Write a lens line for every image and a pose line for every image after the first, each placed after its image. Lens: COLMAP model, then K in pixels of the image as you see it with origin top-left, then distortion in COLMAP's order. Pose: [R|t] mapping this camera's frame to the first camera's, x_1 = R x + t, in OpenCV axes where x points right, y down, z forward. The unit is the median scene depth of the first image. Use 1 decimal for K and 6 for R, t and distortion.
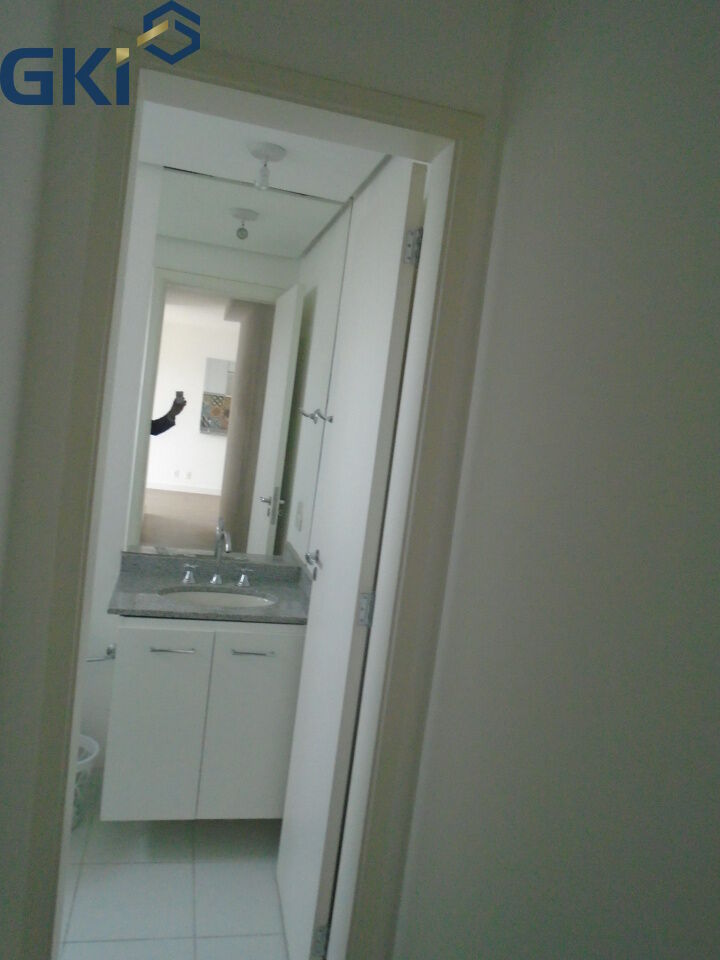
lens RADIAL K [[727.5, 0, 358.8], [0, 727.5, 480.3], [0, 0, 1]] dist [-0.024589, 0.010039]
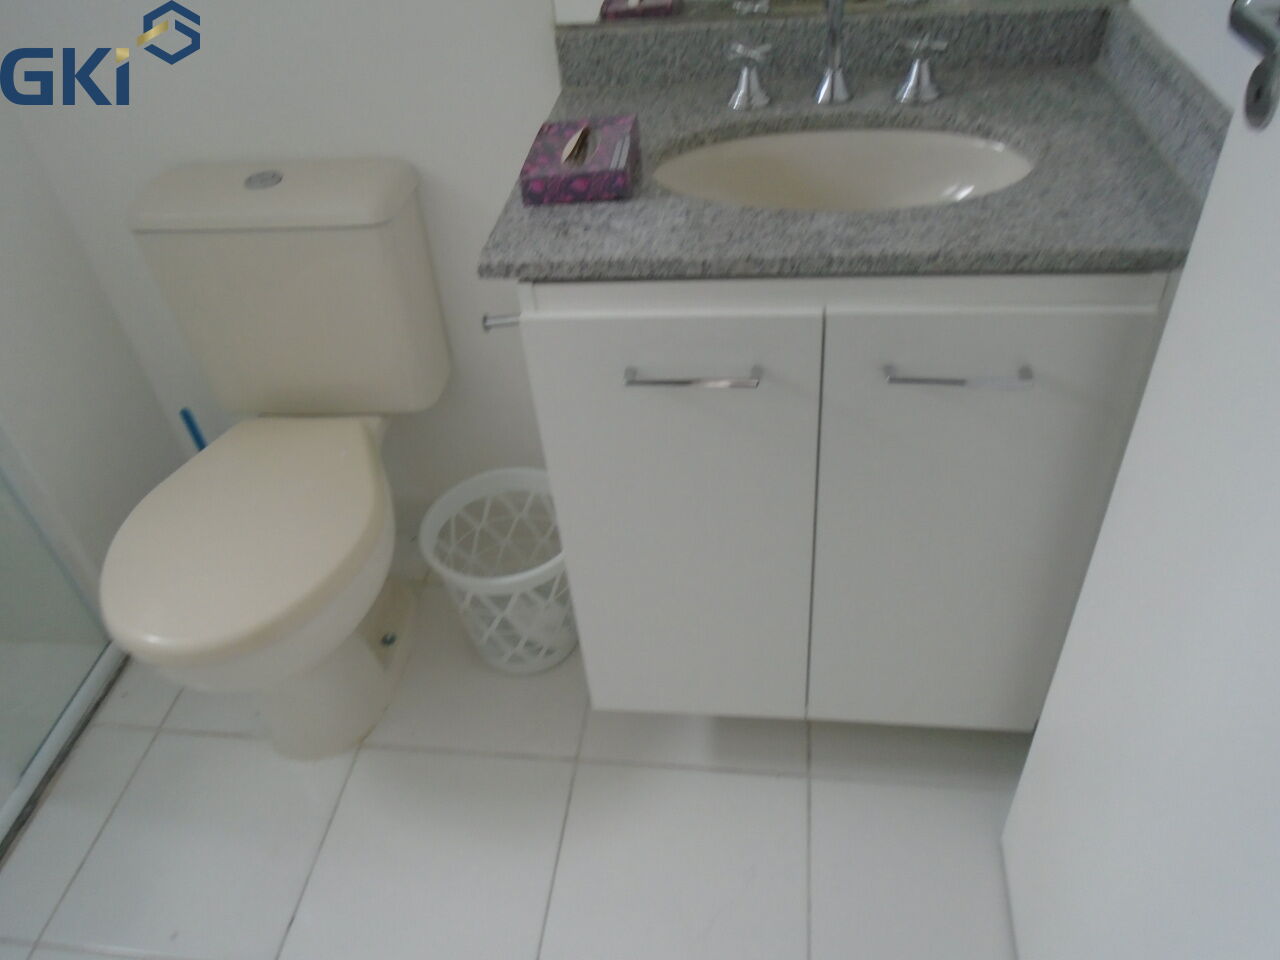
lens RADIAL K [[970.0, 0, 632.5], [0, 970.0, 485.3], [0, 0, 1]] dist [-0.024589, 0.010039]
pose [[0.914725, 0.078179, -0.396442, -0.094418], [0.168867, 0.817364, 0.550818, 0.030557], [0.367100, -0.570793, 0.734461, 0.562484]]
